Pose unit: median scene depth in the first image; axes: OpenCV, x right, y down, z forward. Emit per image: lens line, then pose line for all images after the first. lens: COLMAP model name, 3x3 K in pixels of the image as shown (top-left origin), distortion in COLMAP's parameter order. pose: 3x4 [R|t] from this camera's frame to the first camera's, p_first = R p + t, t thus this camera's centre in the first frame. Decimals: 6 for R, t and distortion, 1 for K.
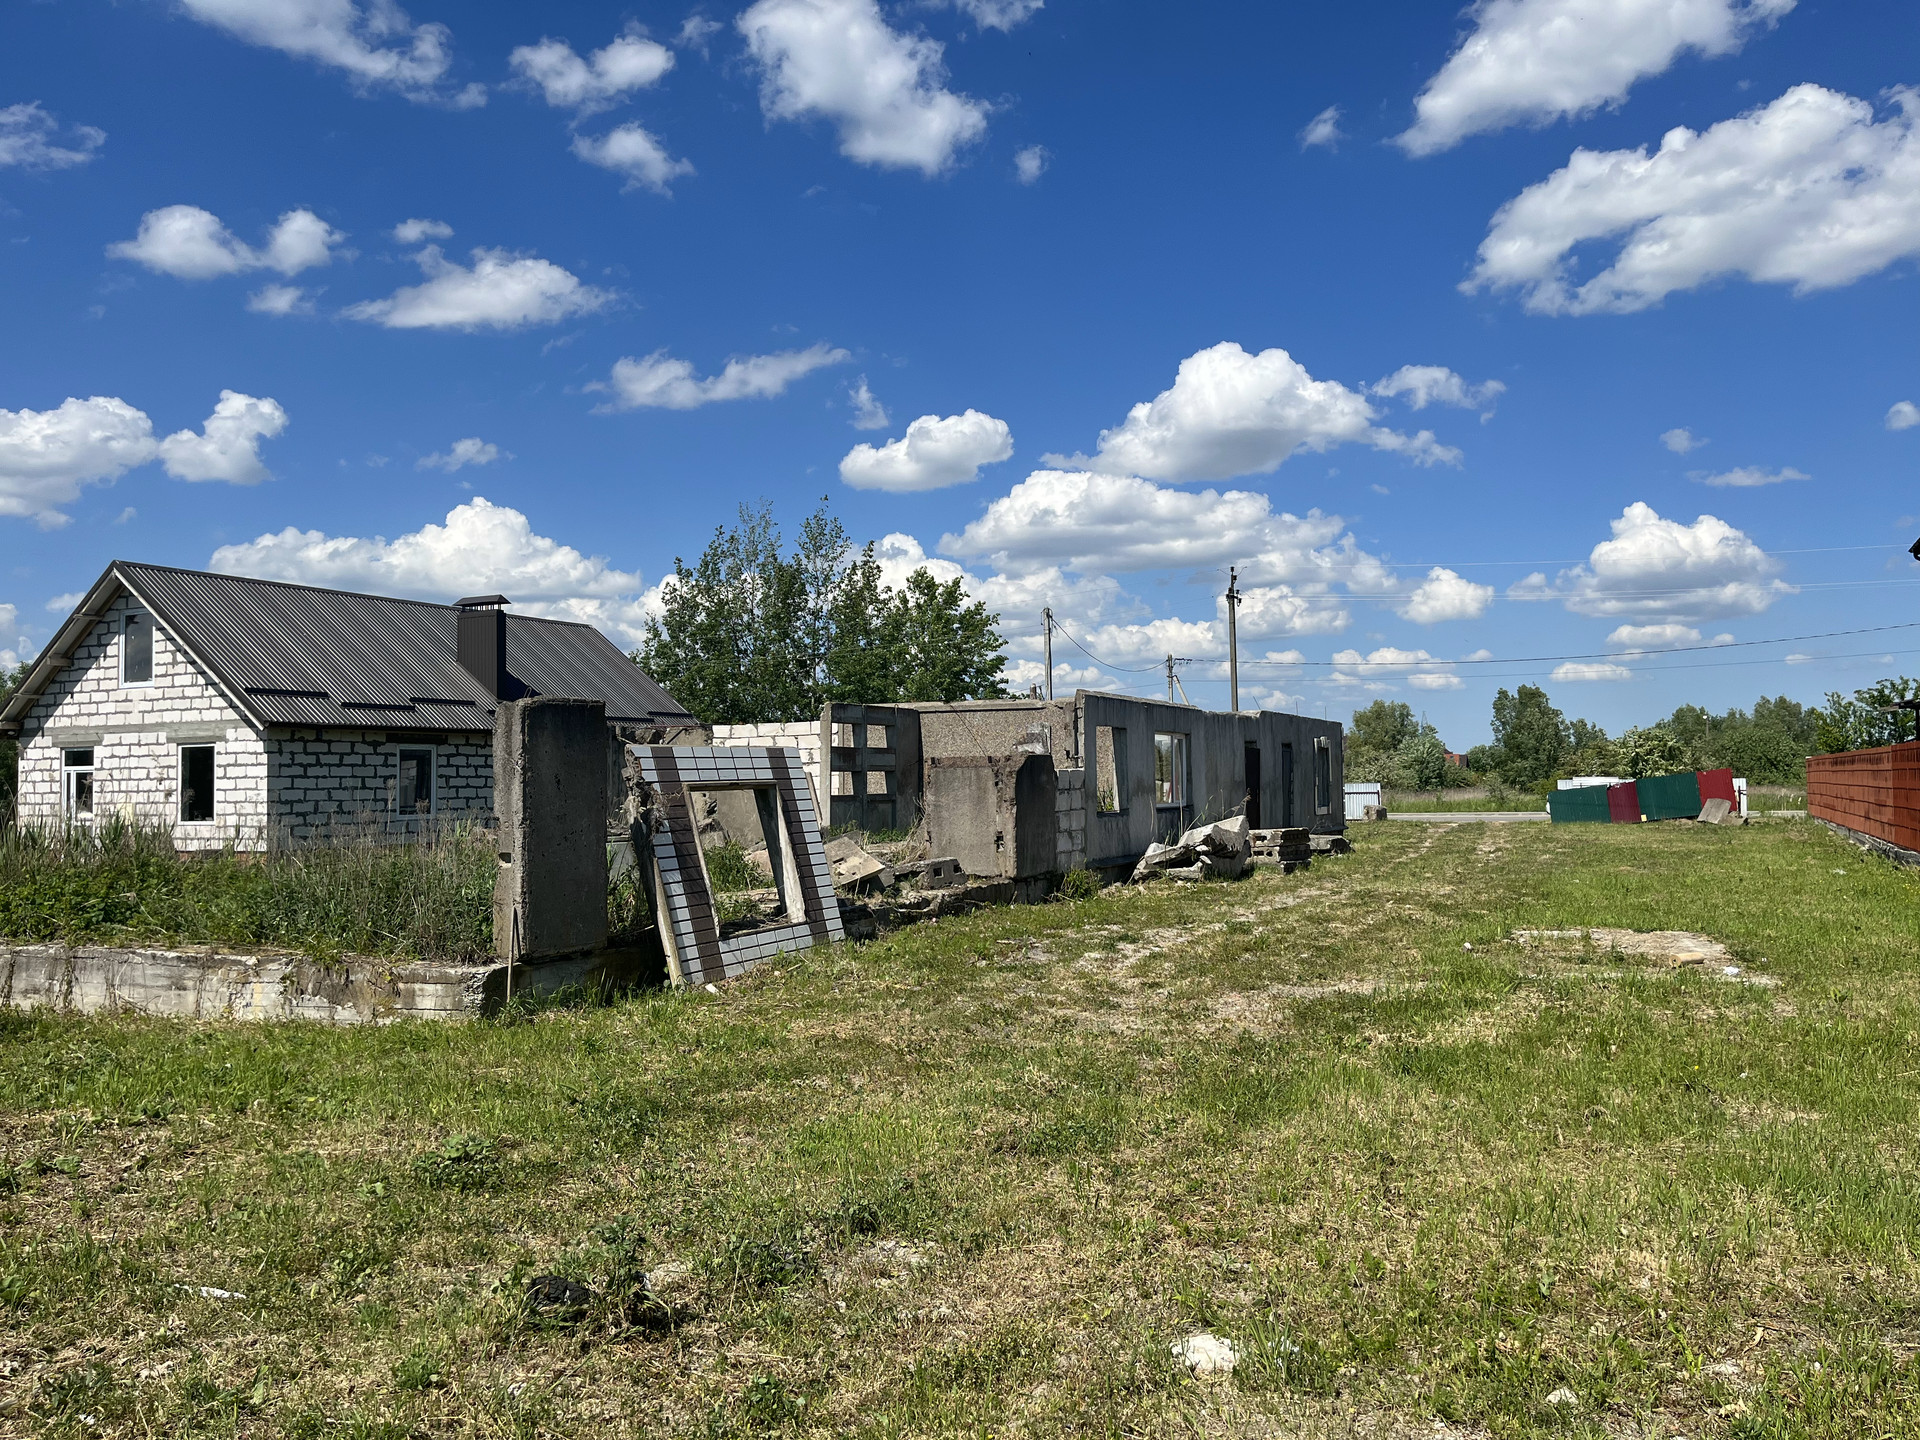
lens RADIAL K [[1469.0, 0, 971.9], [0, 1469.0, 710.0], [0, 0, 1]] dist [0.062931, -0.087467]
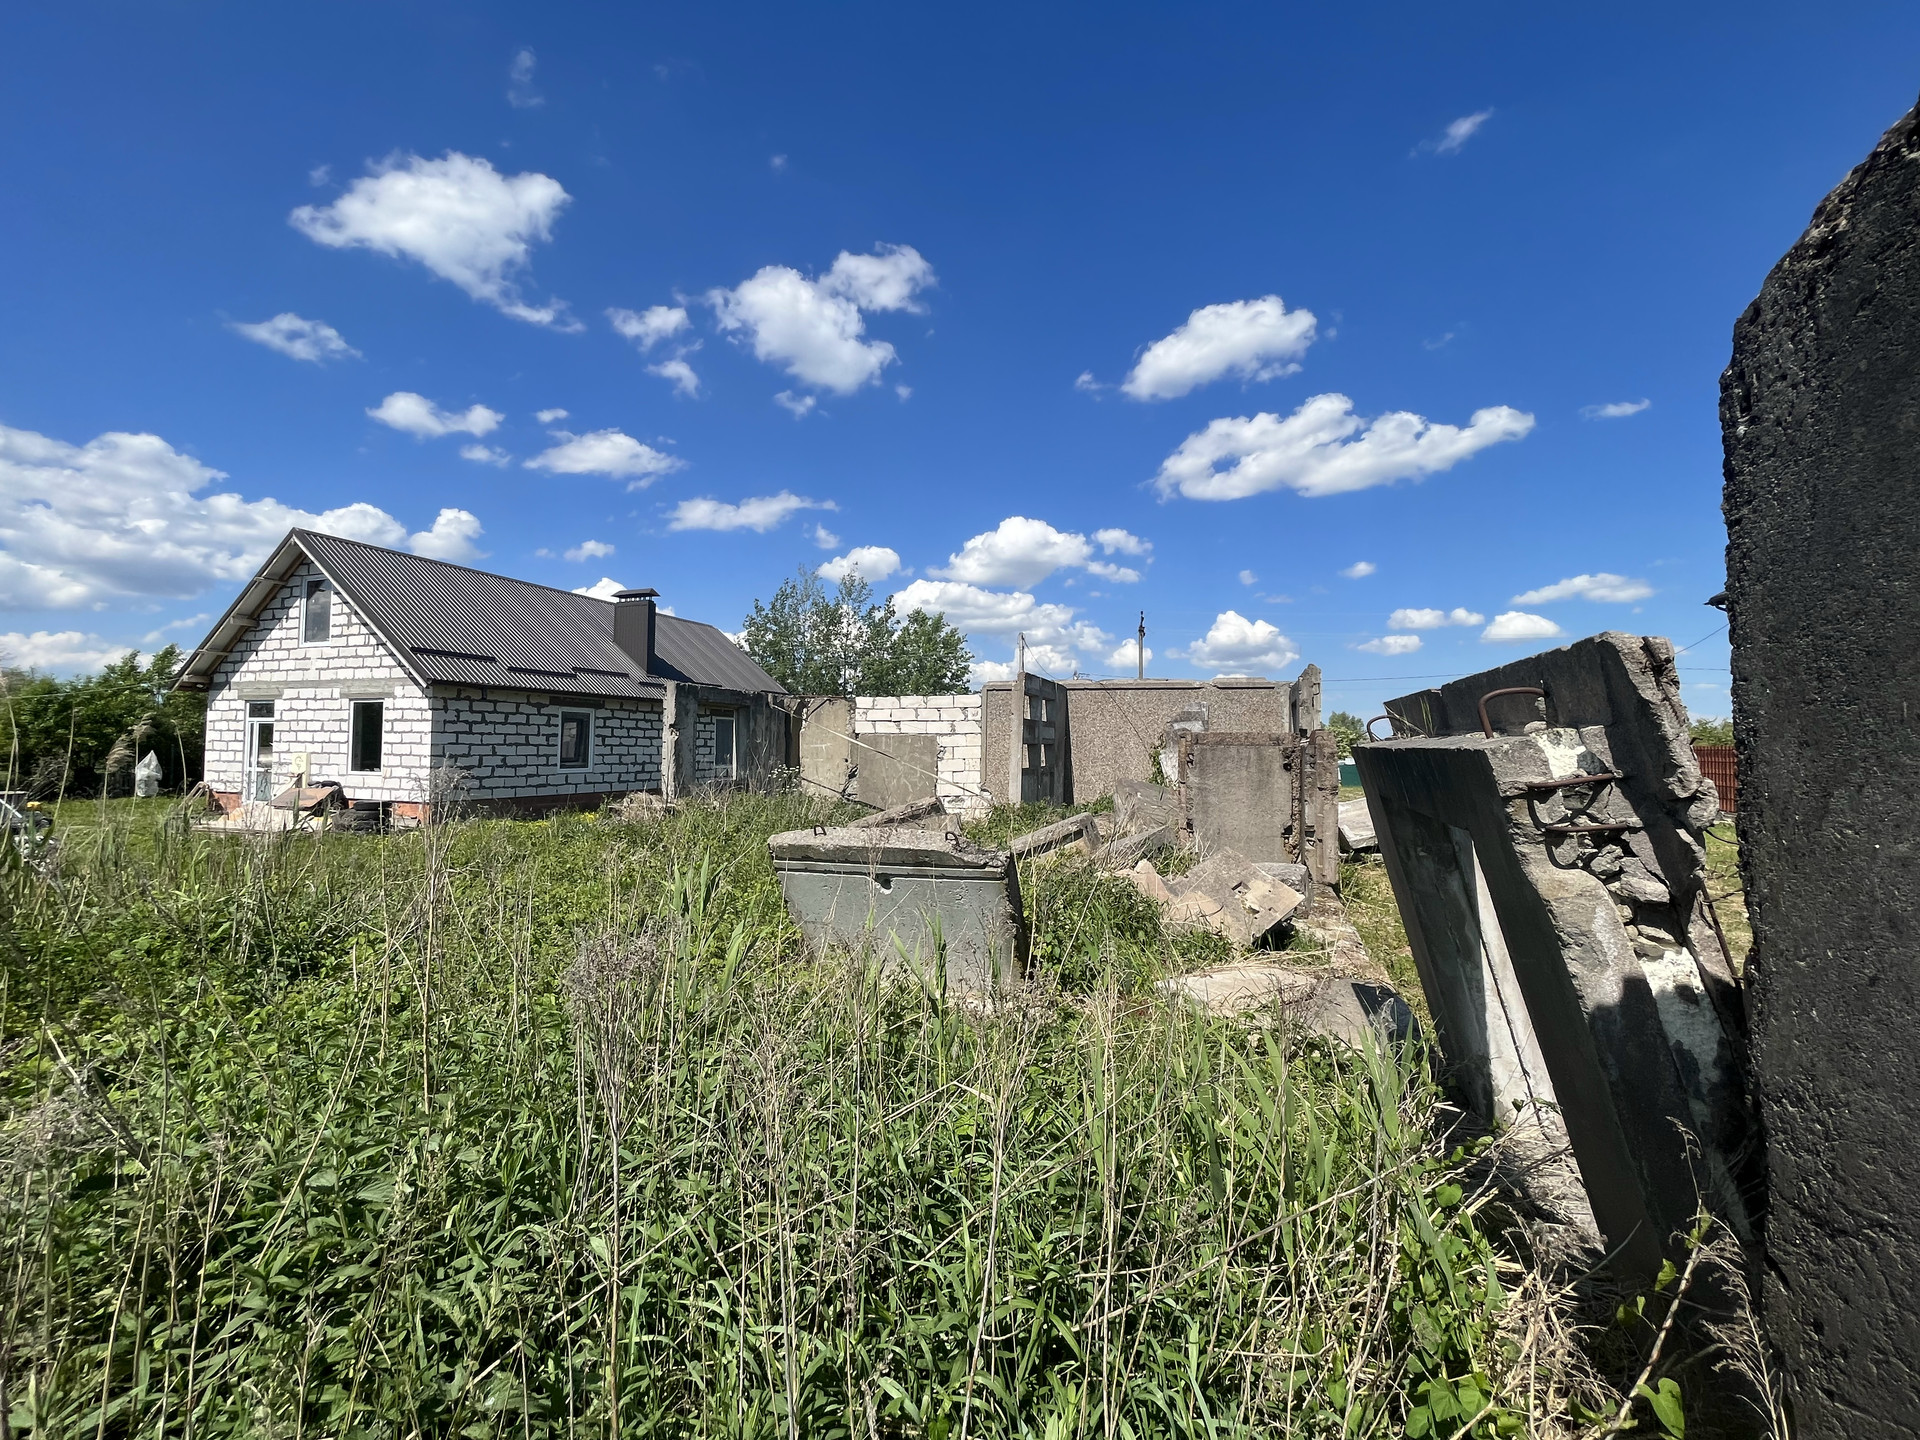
lens RADIAL K [[773.0, 0, 940.2], [0, 773.0, 696.3], [0, 0, 1]] dist [-0.002114, 0.000195]
pose [[0.994688, 0.033856, 0.097211, -0.156715], [-0.032464, 0.999347, -0.015868, 0.015141], [-0.097685, 0.012628, 0.995137, 0.384878]]
